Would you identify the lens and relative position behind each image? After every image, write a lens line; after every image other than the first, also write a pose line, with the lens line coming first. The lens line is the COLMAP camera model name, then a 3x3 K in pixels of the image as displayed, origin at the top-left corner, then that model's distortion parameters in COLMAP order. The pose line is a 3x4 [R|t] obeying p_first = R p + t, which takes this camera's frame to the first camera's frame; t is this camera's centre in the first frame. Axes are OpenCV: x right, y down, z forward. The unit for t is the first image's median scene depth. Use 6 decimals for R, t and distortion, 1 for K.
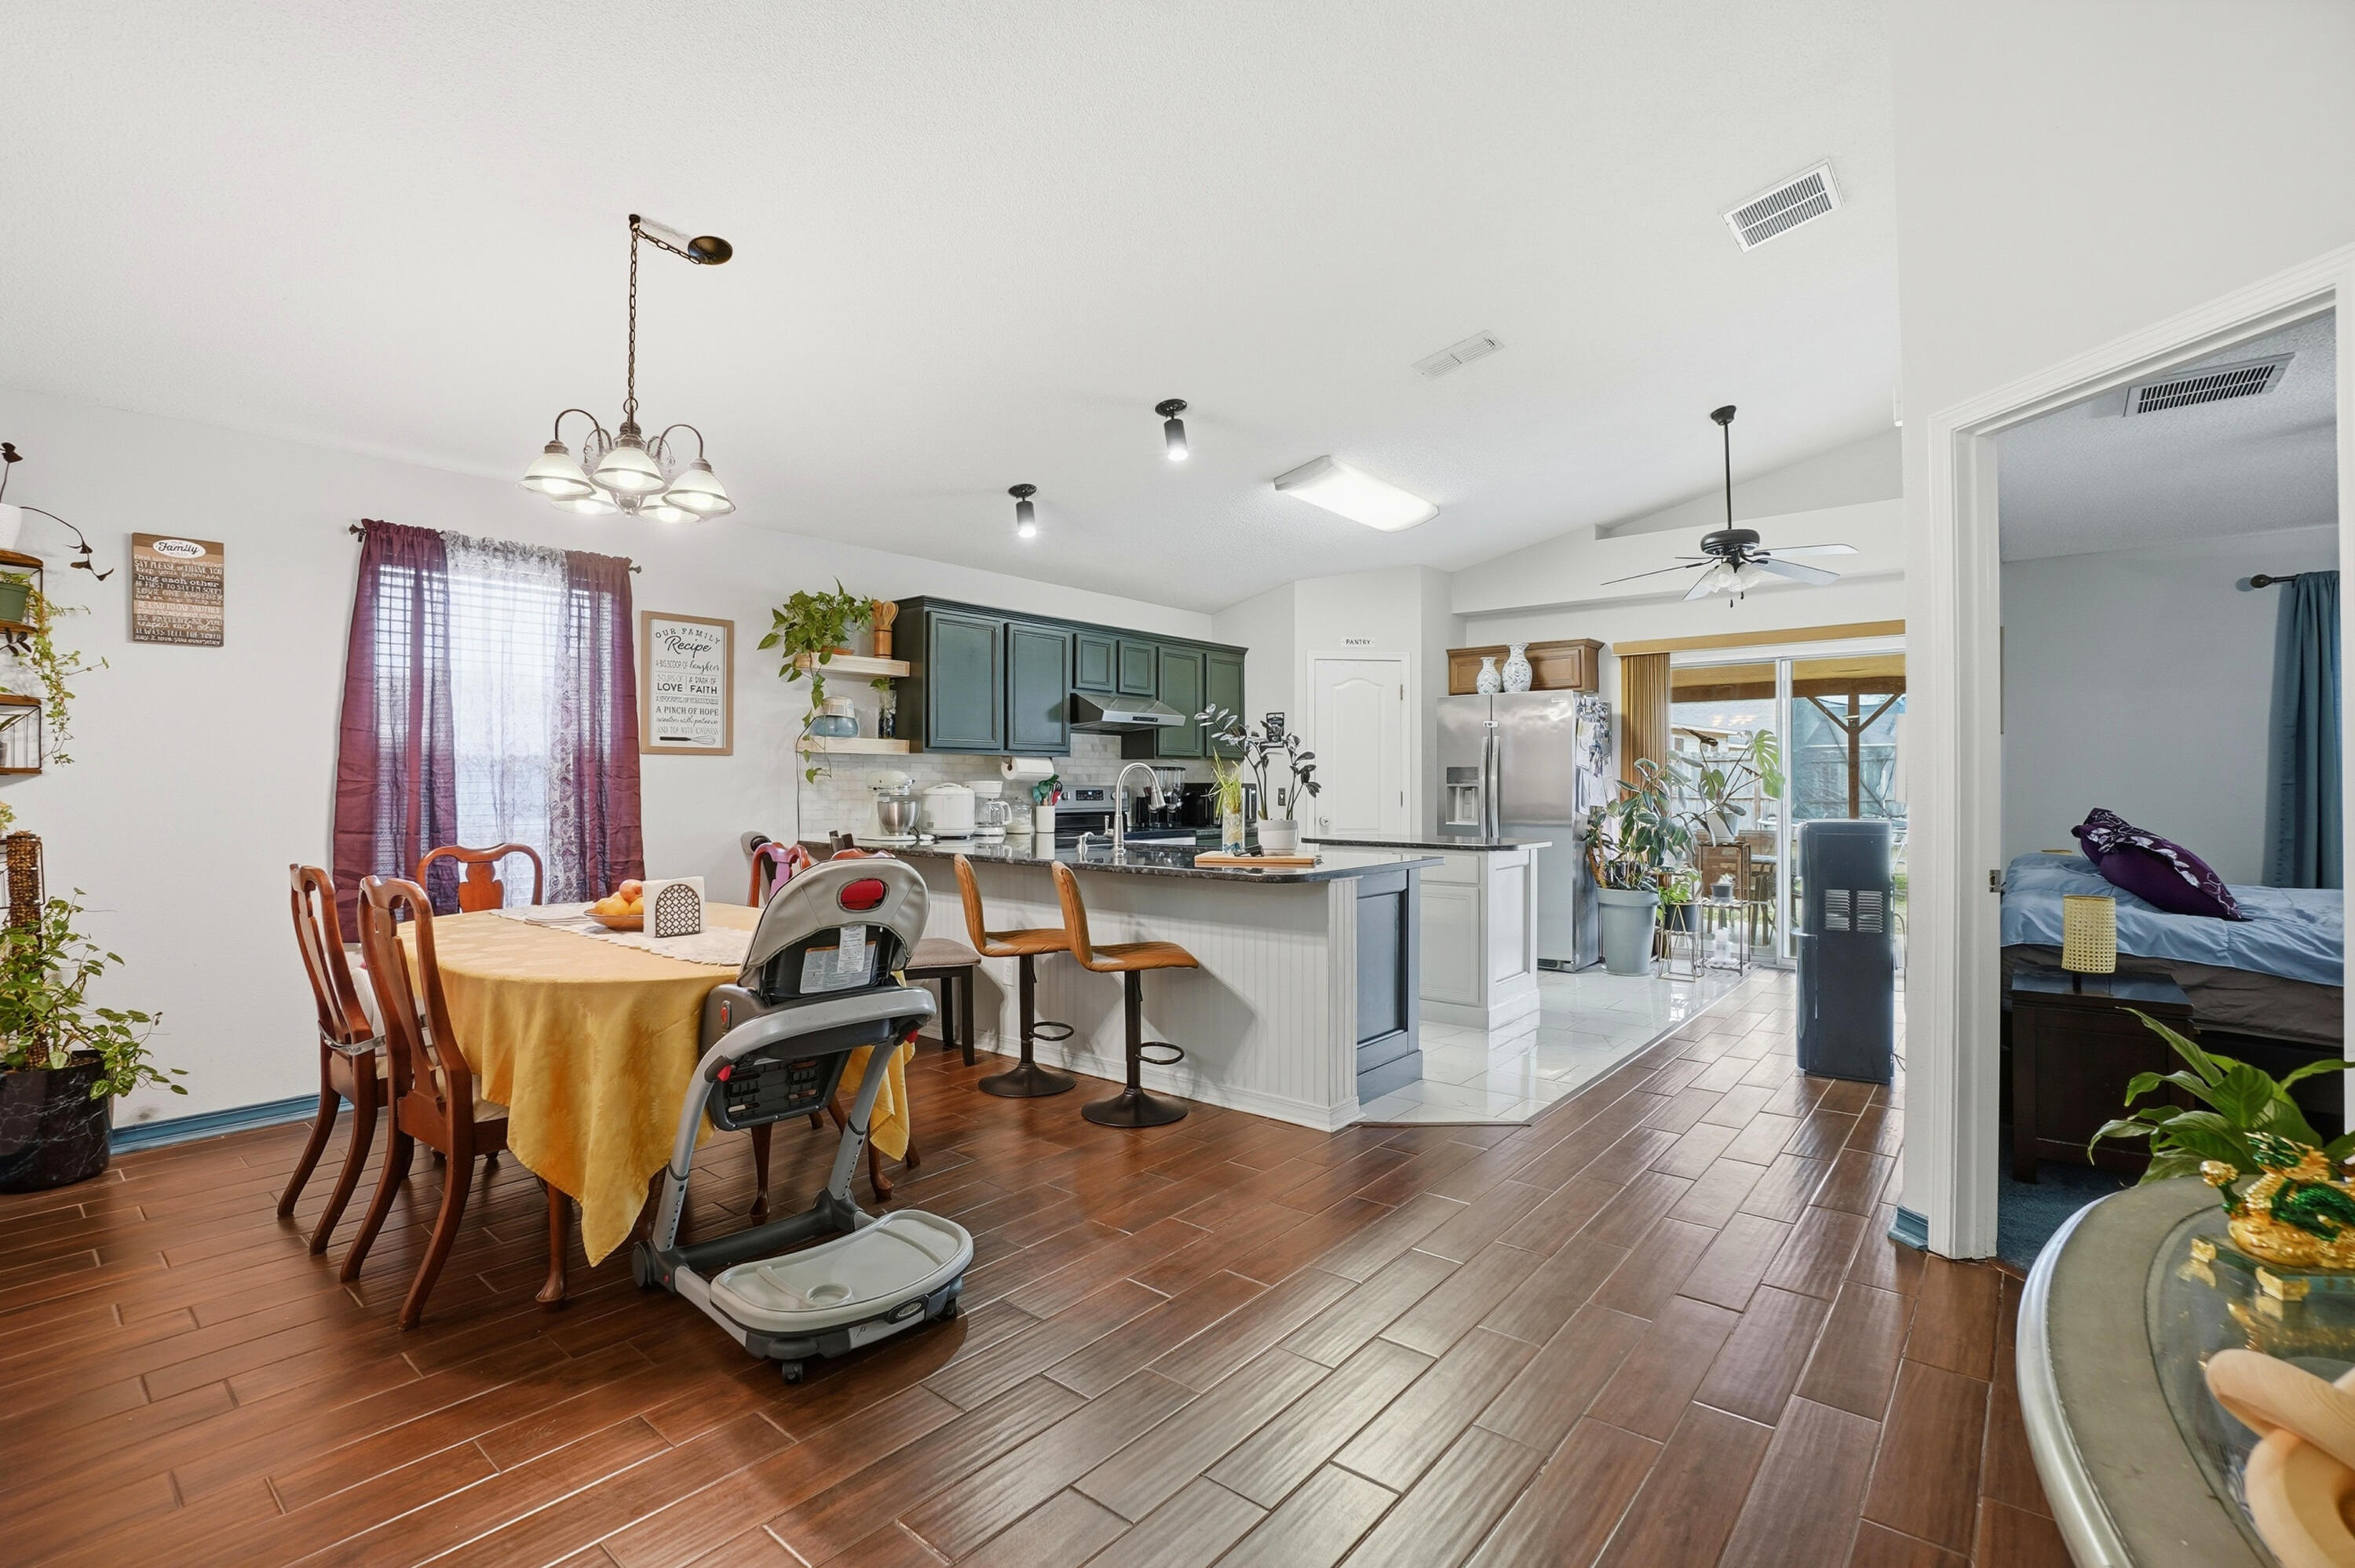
lens RADIAL K [[1066.7, 0, 1176.4], [0, 1066.7, 793.1], [0, 0, 1]] dist [-0.054307, 0.014741]
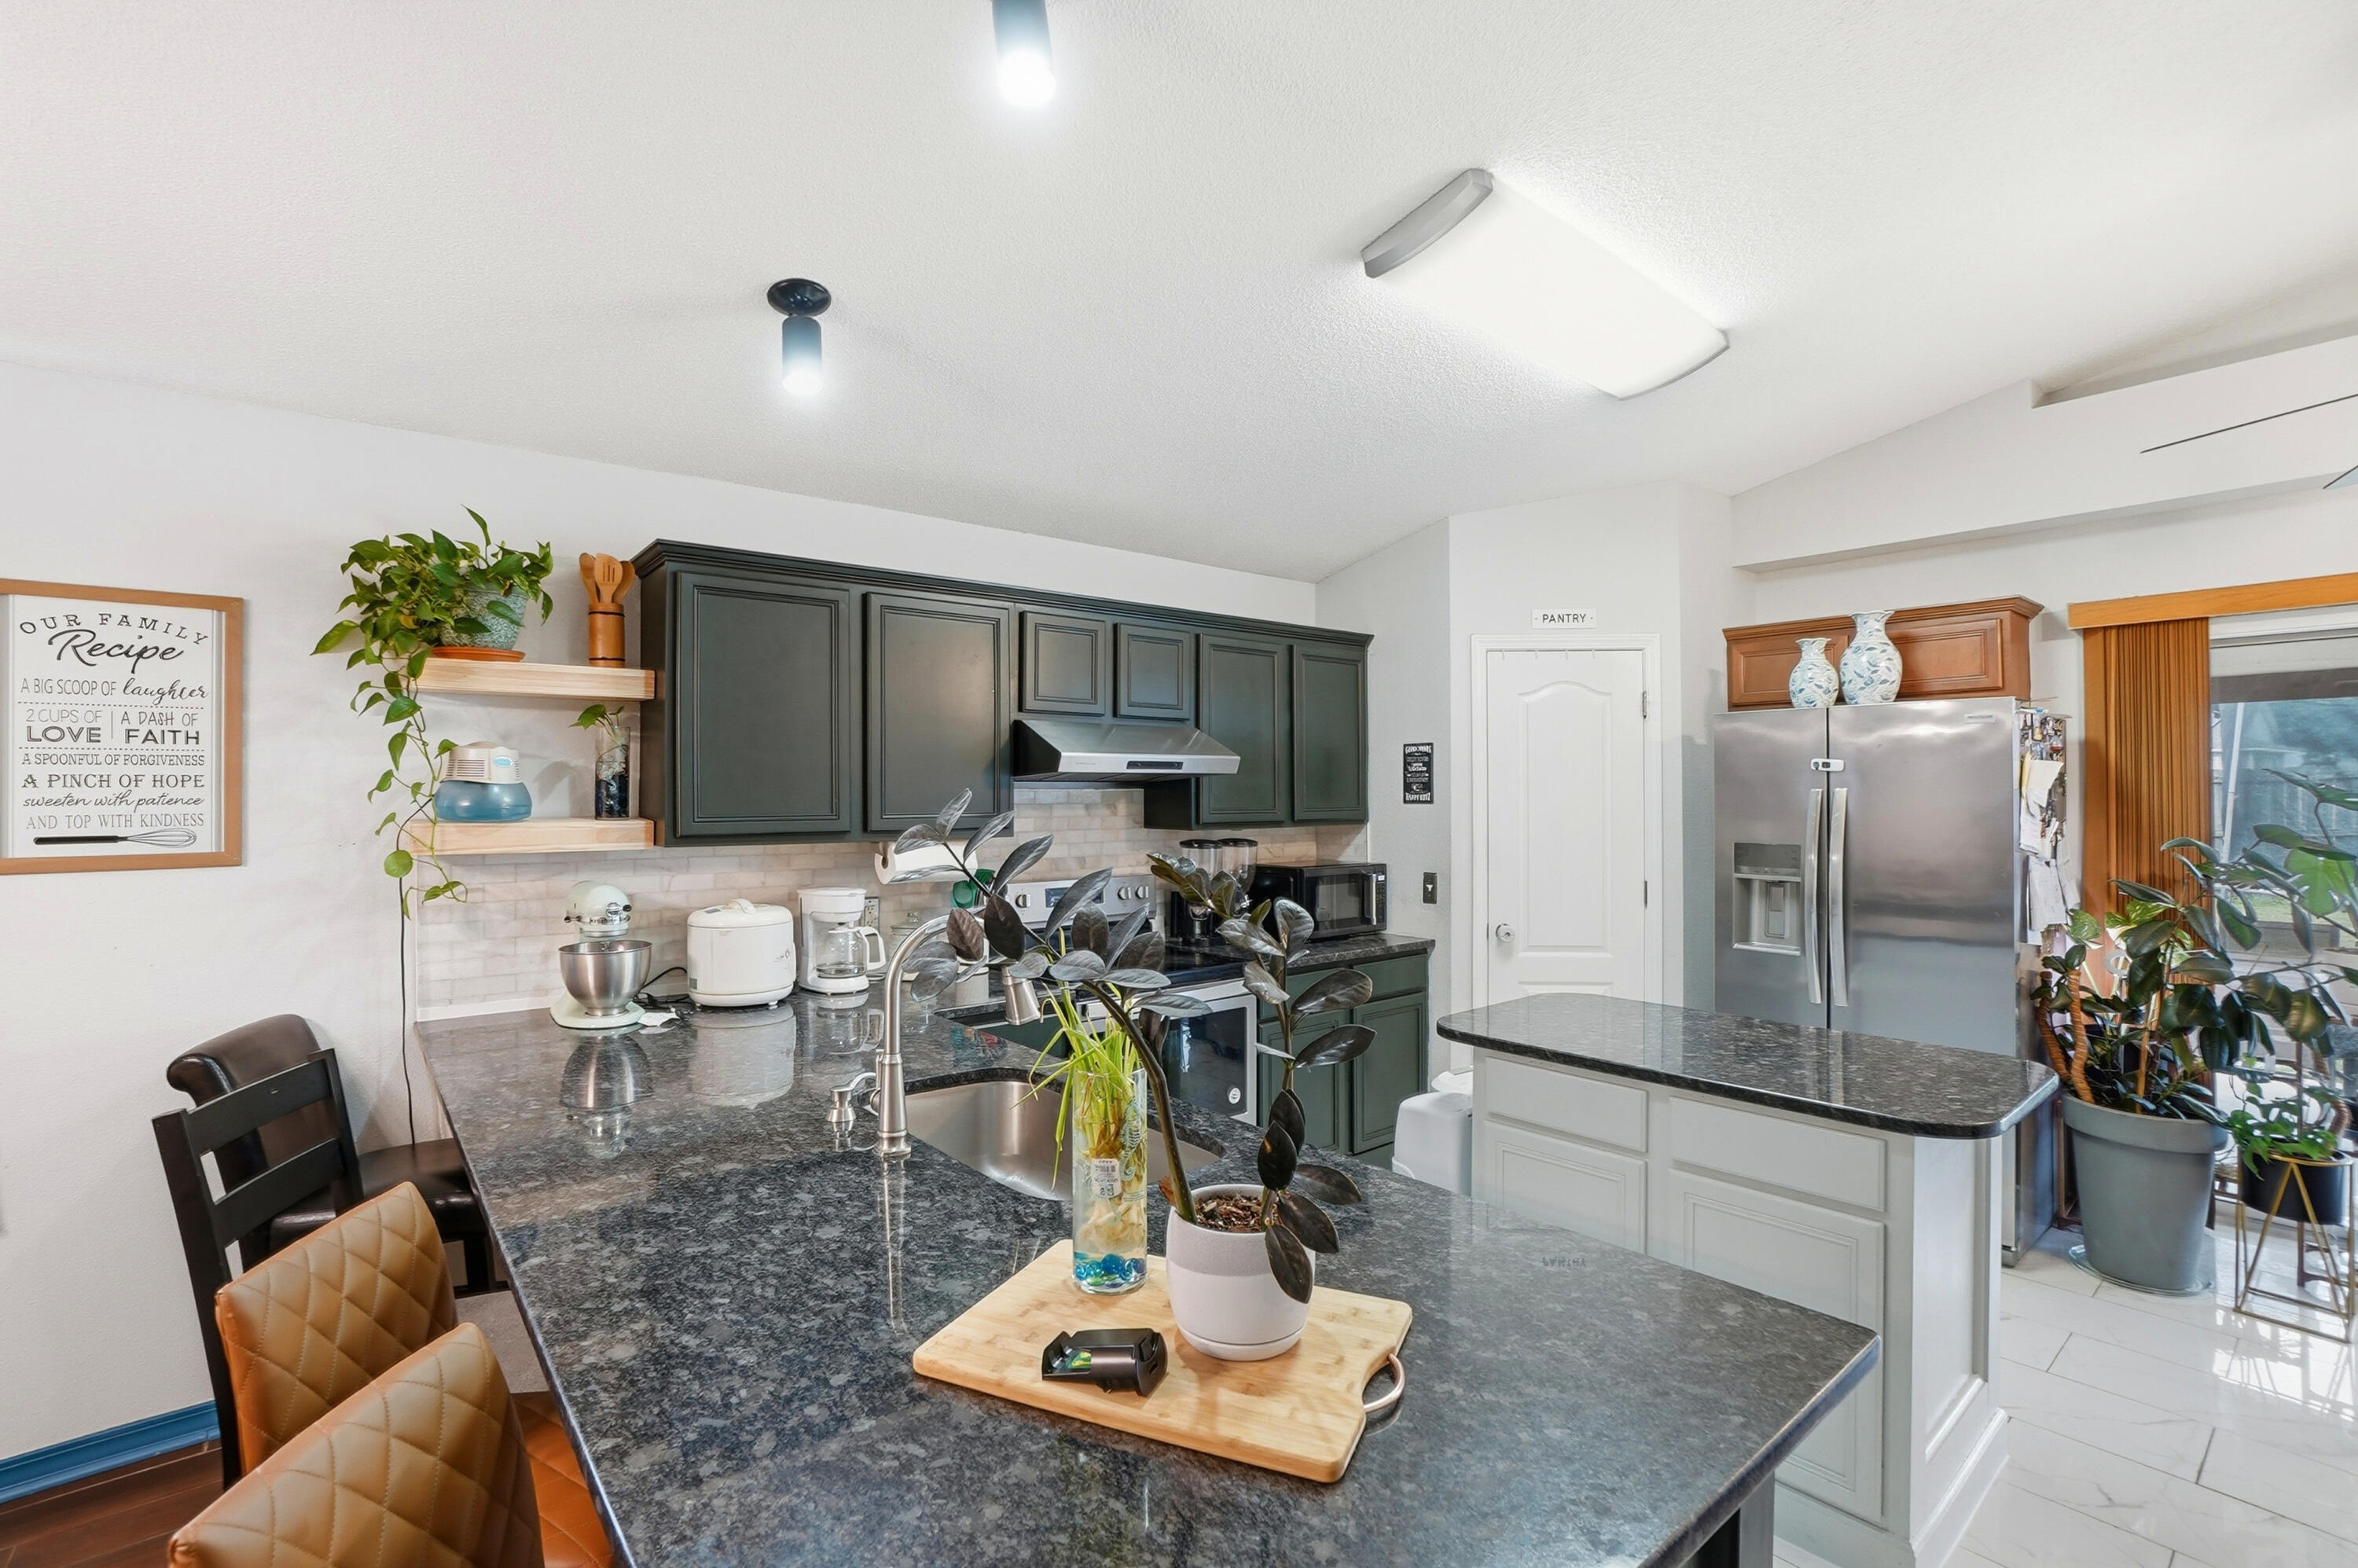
lens RADIAL K [[1068.2, 0, 1170.5], [0, 1068.2, 788.3], [0, 0, 1]] dist [-0.054307, 0.014741]
pose [[0.981738, -0.003952, -0.190196, 0.086177], [0.001426, 0.999909, -0.013419, -0.052868], [0.190232, 0.012902, 0.981654, 0.489293]]
